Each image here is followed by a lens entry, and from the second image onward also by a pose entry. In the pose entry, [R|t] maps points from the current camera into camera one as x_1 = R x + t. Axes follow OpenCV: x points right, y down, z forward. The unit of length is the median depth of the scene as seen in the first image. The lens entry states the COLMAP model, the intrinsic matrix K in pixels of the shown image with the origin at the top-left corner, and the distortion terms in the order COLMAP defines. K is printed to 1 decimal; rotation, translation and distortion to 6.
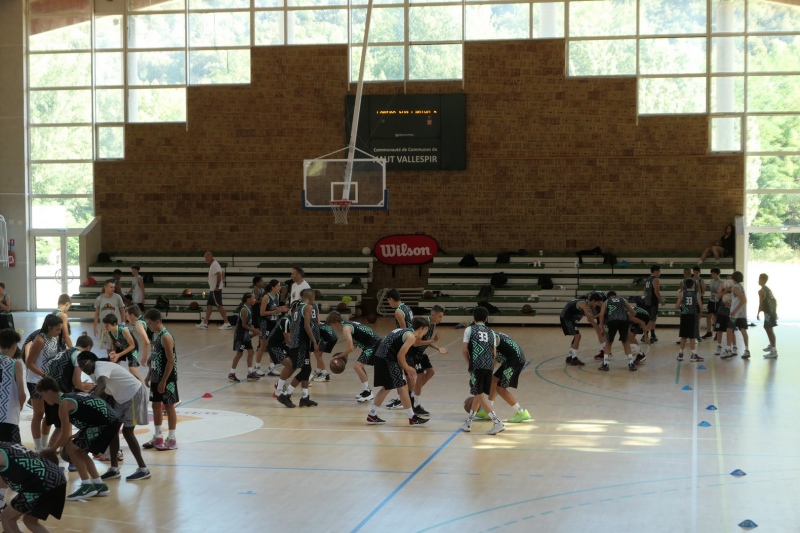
lens RADIAL K [[1574.3, 0, 400.0], [0, 1574.3, 266.5], [0, 0, 1]] dist [0.061122, -0.551287]
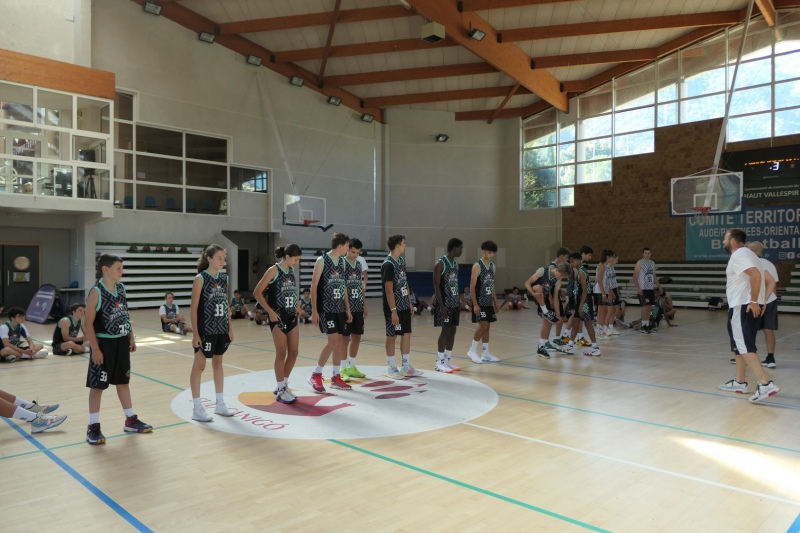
lens RADIAL K [[587.2, 0, 400.0], [0, 587.2, 266.5], [0, 0, 1]] dist [-0.004391, -0.002938]
pose [[0.831888, 0.012810, -0.554795, 0.018723], [-0.036643, 0.998820, -0.031883, 0.023772], [0.553732, 0.046852, 0.831376, 0.403867]]
